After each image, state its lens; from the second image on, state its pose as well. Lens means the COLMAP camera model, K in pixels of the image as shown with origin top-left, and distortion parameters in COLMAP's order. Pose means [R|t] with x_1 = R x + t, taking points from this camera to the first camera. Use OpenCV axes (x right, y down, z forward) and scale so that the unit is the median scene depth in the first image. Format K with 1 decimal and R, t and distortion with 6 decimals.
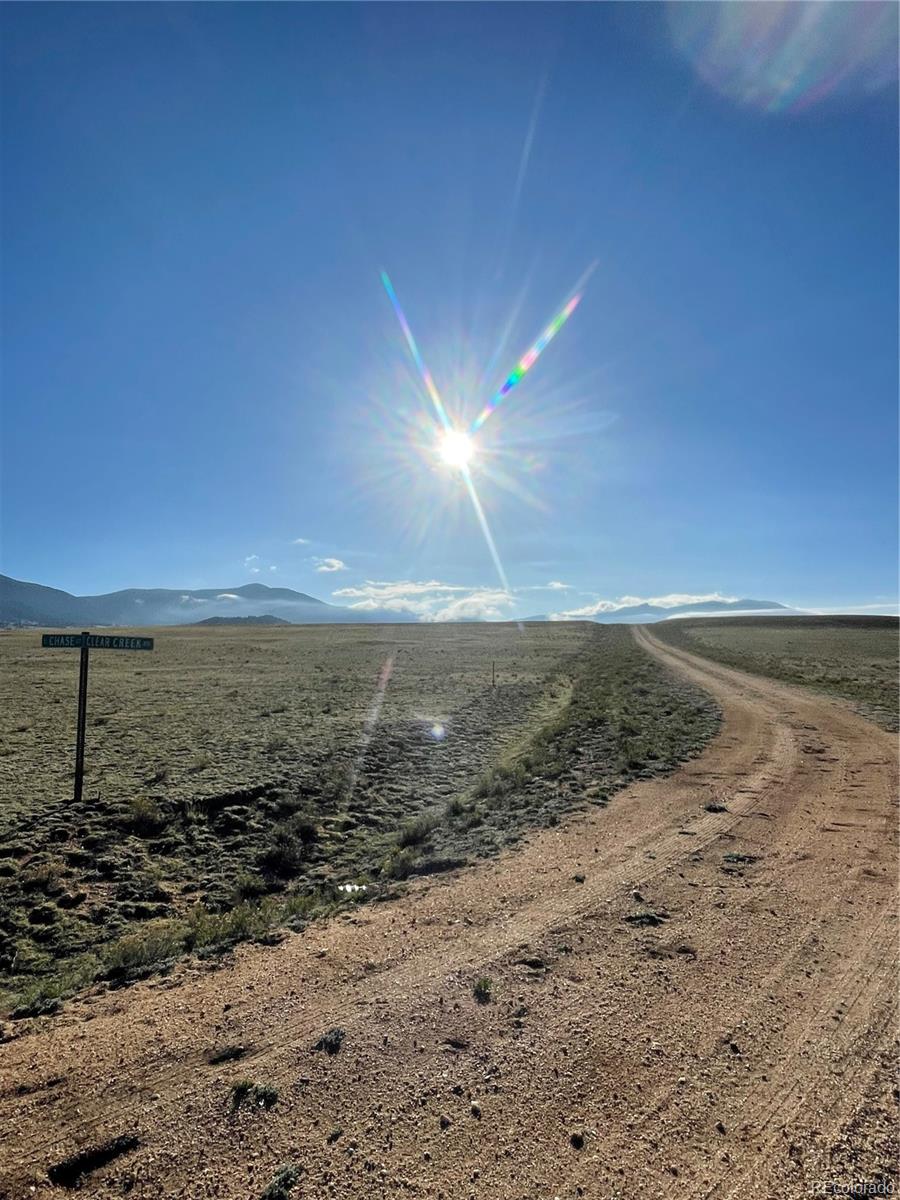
lens RADIAL K [[678.4, 0, 449.0], [0, 678.4, 598.5], [0, 0, 1]] dist [-0.015582, 0.006011]
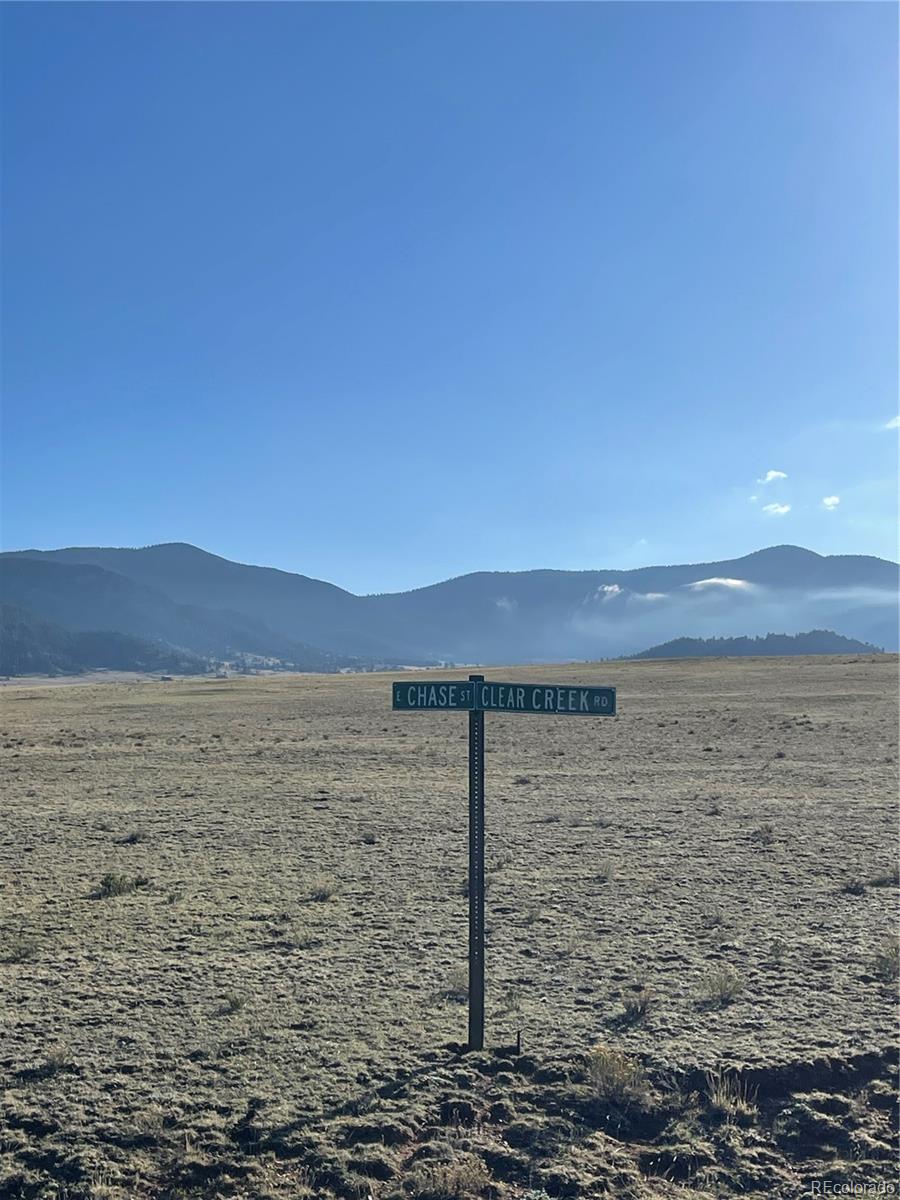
lens RADIAL K [[1884.8, 0, 441.5], [0, 1884.8, 602.0], [0, 0, 1]] dist [0.075233, 0.000000]
pose [[0.896677, -0.026782, -0.441874, -0.000778], [0.031175, 0.999510, 0.002682, -0.003607], [0.441586, -0.016180, 0.897073, -0.133266]]
